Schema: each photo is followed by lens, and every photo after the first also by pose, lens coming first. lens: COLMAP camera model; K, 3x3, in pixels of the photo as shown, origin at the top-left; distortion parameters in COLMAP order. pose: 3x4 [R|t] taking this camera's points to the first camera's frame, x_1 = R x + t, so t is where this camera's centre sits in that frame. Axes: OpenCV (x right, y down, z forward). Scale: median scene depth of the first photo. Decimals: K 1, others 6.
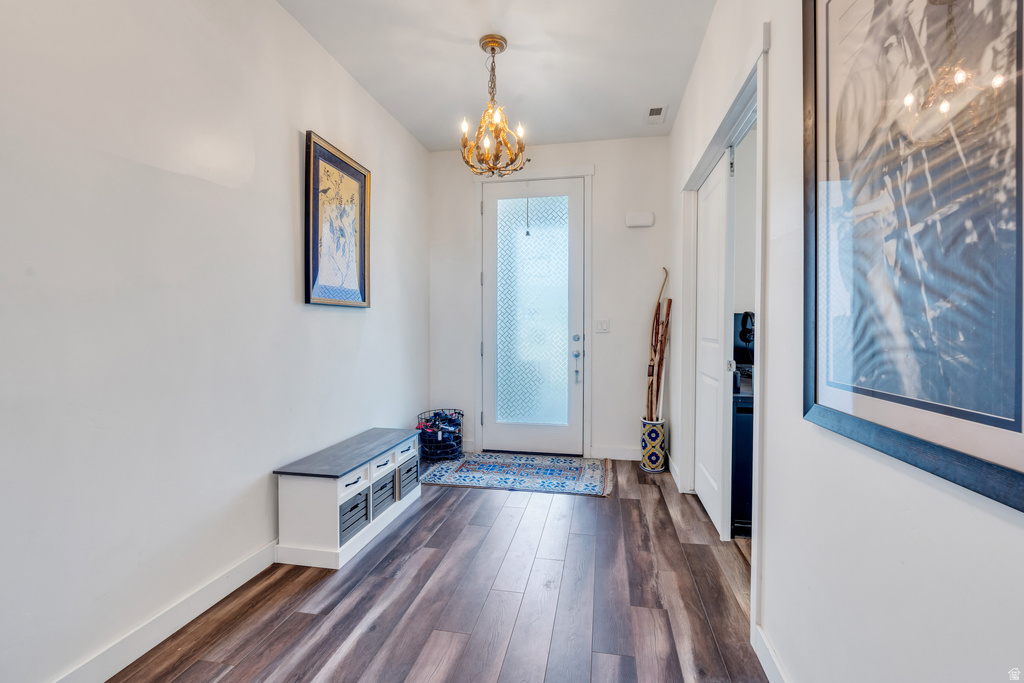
lens RADIAL K [[467.3, 0, 512.3], [0, 467.3, 335.1], [0, 0, 1]] dist [0.003121, 0.000295]
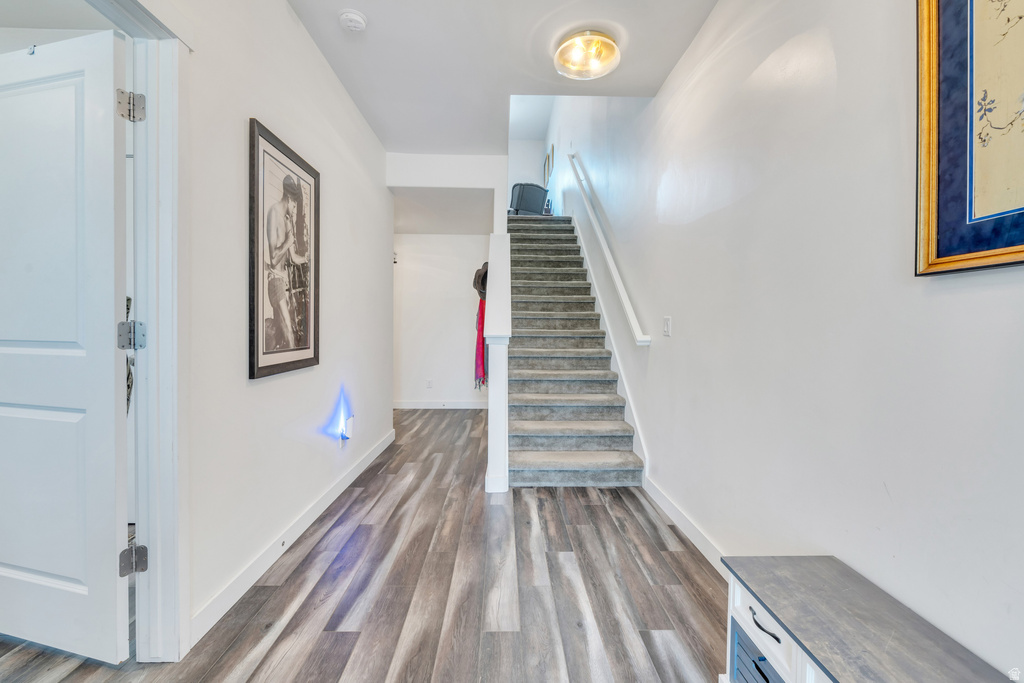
lens RADIAL K [[467.3, 0, 513.6], [0, 467.3, 334.6], [0, 0, 1]] dist [0.003121, 0.000295]
pose [[-0.976700, -0.007690, -0.214470, 0.068614], [-0.014061, 0.999504, 0.028194, -0.027560], [0.214146, 0.030553, -0.976324, 2.118839]]
